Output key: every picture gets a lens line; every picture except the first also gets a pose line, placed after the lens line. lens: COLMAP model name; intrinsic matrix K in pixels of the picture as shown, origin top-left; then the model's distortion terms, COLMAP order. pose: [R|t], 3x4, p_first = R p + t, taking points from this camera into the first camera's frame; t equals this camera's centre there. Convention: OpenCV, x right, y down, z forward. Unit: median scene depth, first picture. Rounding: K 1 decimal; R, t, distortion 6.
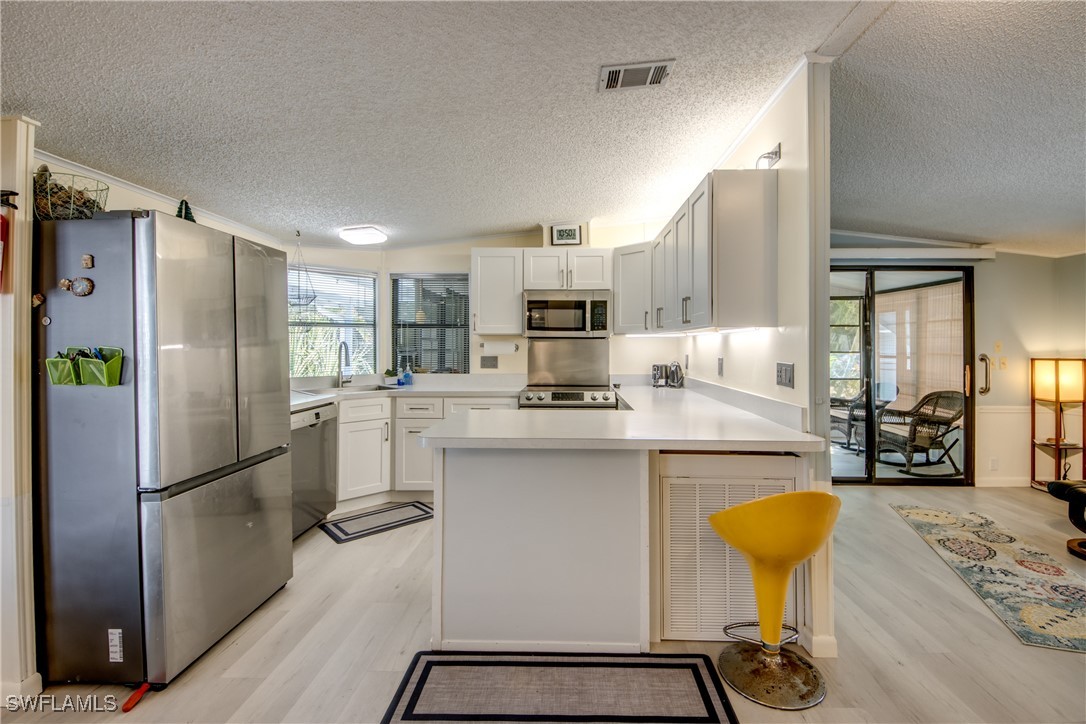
lens RADIAL K [[473.7, 0, 569.6], [0, 473.7, 342.6], [0, 0, 1]] dist [-0.003197, -0.006415]
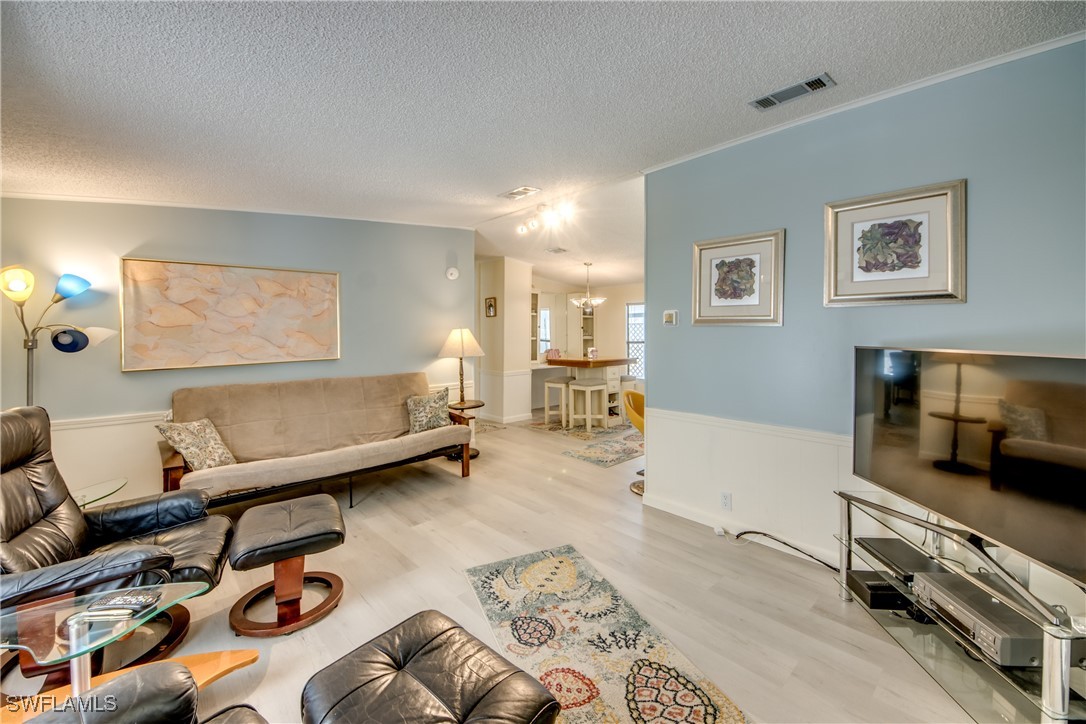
lens RADIAL K [[403.7, 0, 550.1], [0, 403.7, 335.7], [0, 0, 1]] dist [0.015428, -0.013311]
pose [[-0.711042, -0.003223, -0.703142, 0.920781], [-0.003359, 0.999994, -0.001187, 0.013077], [0.703141, 0.001518, -0.711048, 0.895016]]
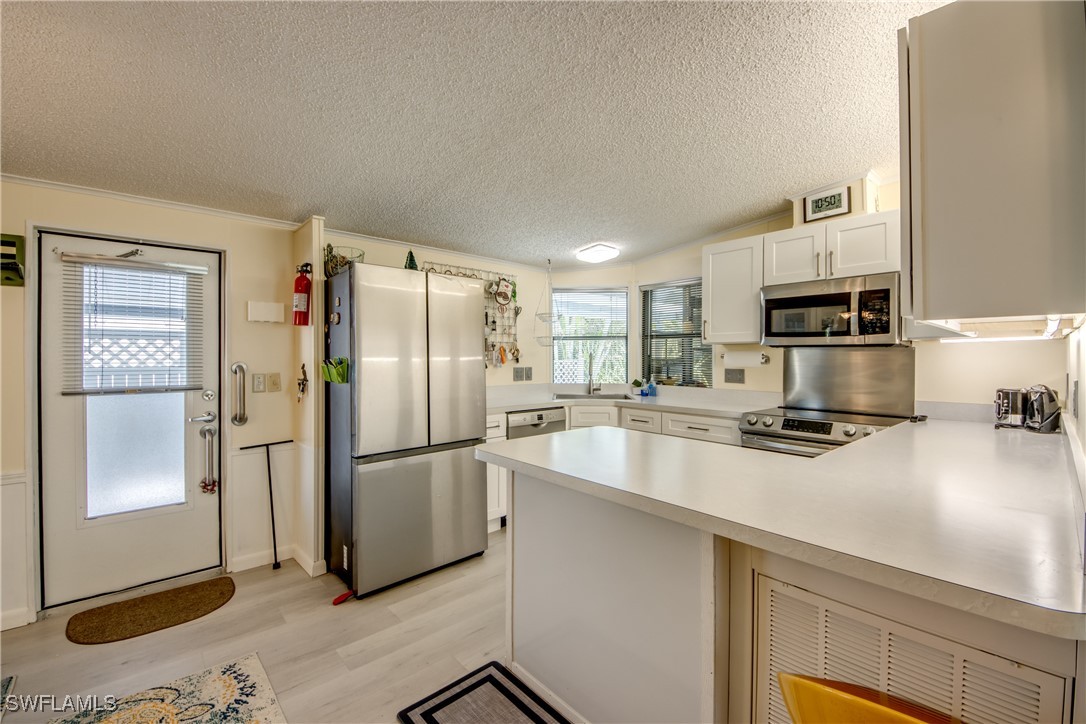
lens RADIAL K [[454.5, 0, 540.7], [0, 454.5, 358.3], [0, 0, 1]] dist [0.011391, -0.003802]
pose [[0.673868, 0.002314, -0.738848, 0.223665], [0.004851, 0.999960, 0.007555, 0.001686], [0.738836, -0.008675, 0.673829, 0.204207]]
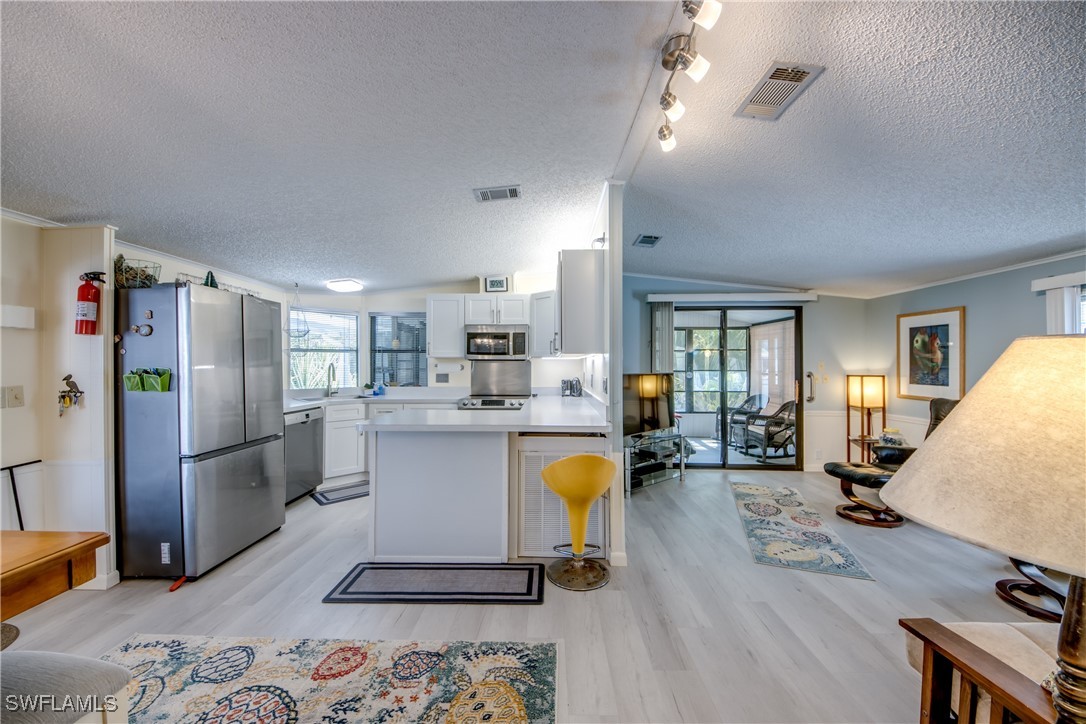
lens RADIAL K [[403.7, 0, 545.6], [0, 403.7, 362.7], [0, 0, 1]] dist [0.015428, -0.013311]
pose [[0.999965, -0.000869, -0.008328, 0.148000], [0.000873, 1.000000, 0.000477, -0.003041], [0.008327, -0.000484, 0.999965, -0.161803]]
